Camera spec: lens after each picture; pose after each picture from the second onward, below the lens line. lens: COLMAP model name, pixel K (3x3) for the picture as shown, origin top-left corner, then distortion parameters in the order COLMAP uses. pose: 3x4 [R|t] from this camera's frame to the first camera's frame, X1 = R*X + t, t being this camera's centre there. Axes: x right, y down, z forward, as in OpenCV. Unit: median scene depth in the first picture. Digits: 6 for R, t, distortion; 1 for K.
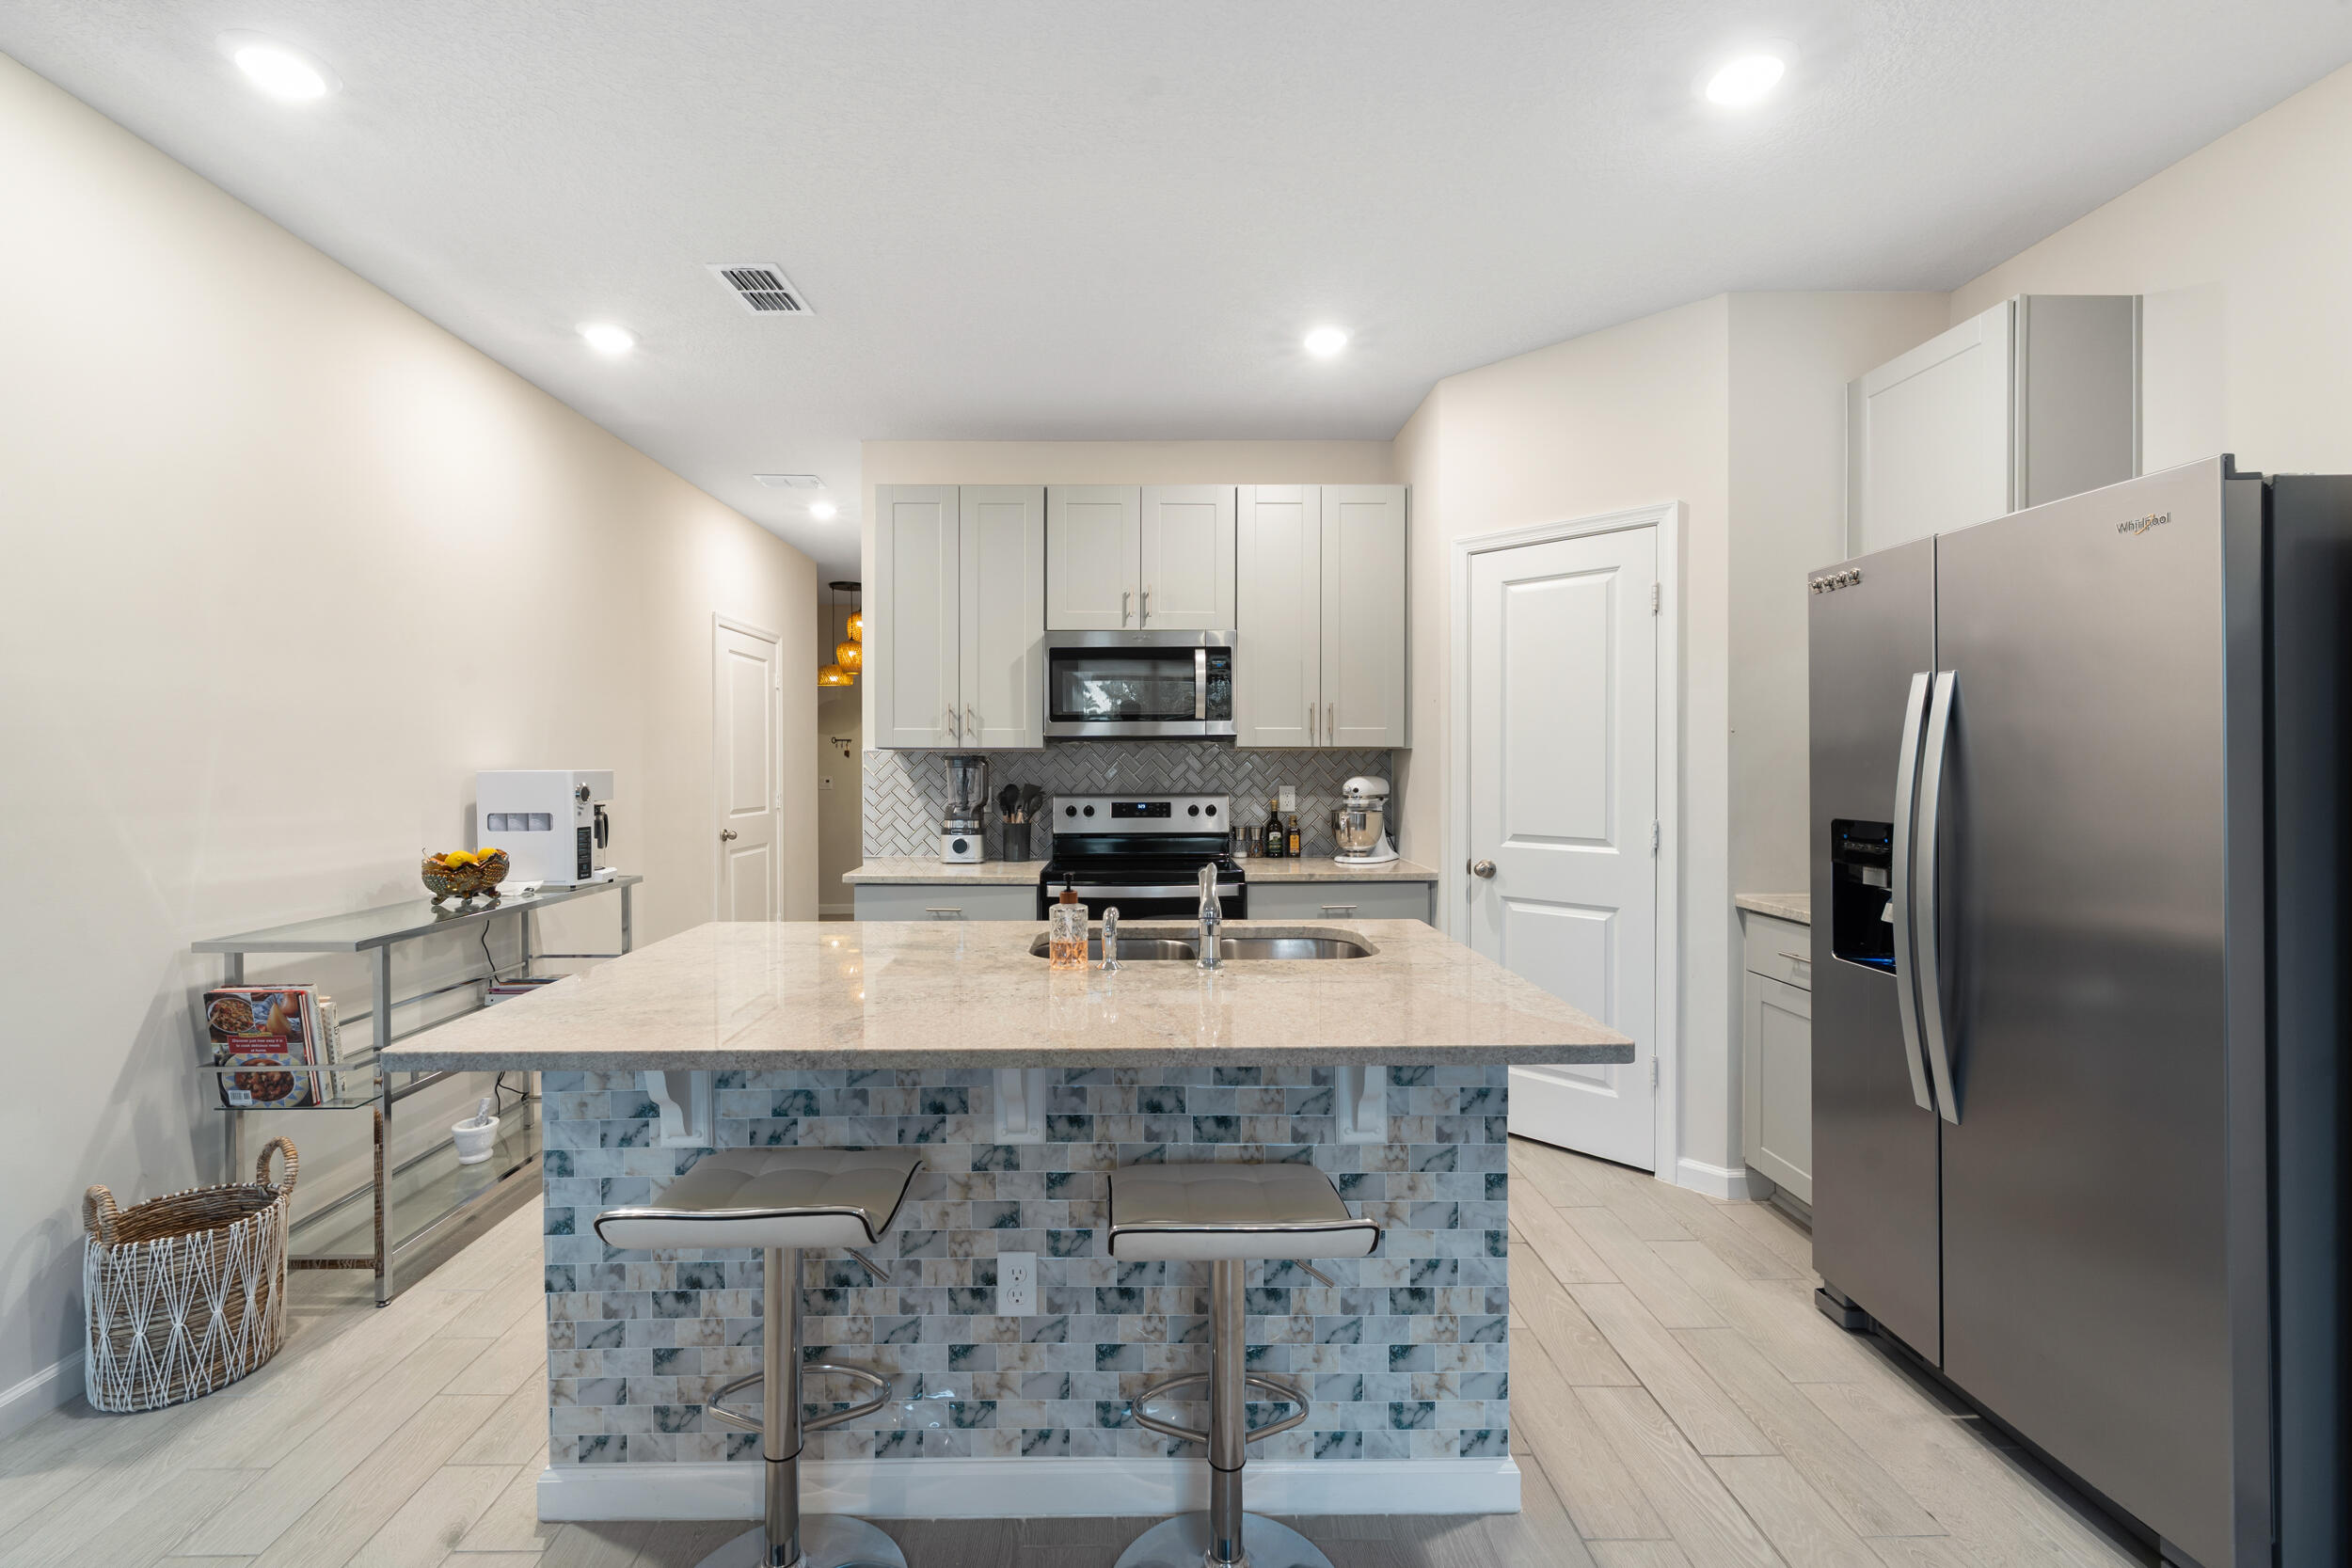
lens RADIAL K [[974.2, 0, 1152.7], [0, 974.2, 759.7], [0, 0, 1]] dist [-0.001058, -0.000244]
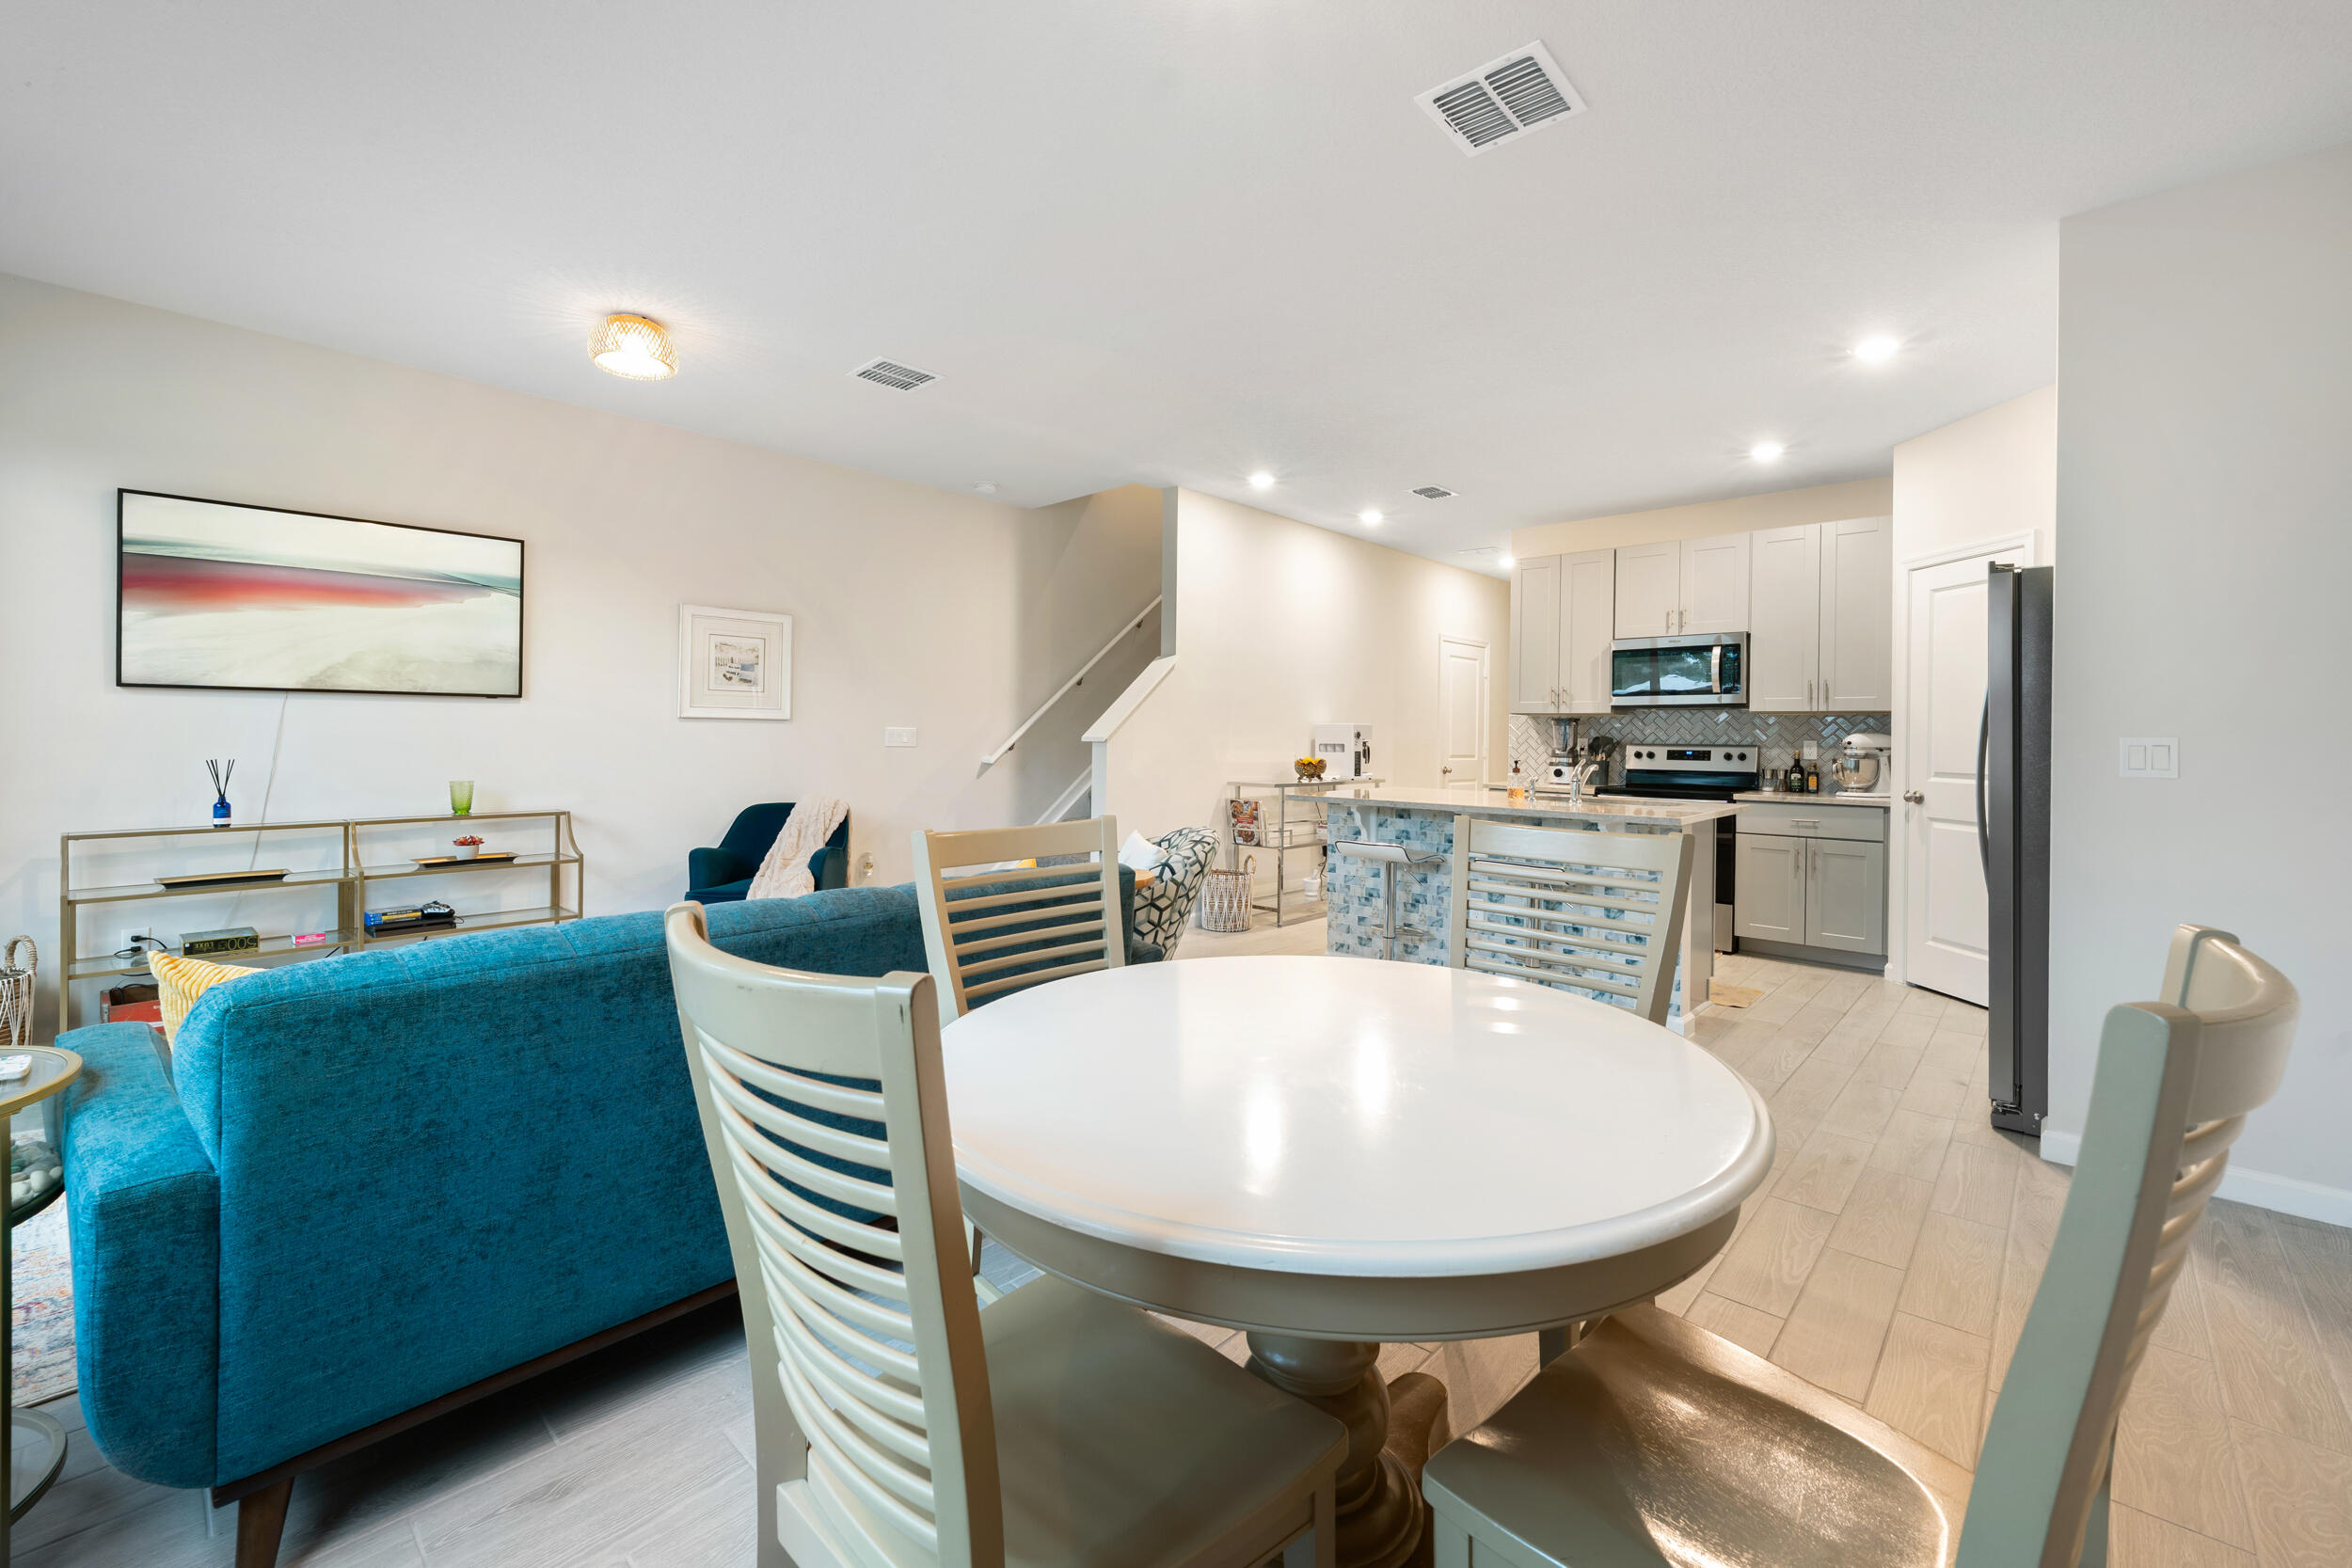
lens RADIAL K [[974.2, 0, 1152.7], [0, 974.2, 759.7], [0, 0, 1]] dist [-0.001058, -0.000244]
pose [[0.707521, 0.028153, -0.706131, 0.508818], [-0.014138, 0.999570, 0.025686, 0.035723], [0.706551, -0.008190, 0.707615, -0.690645]]
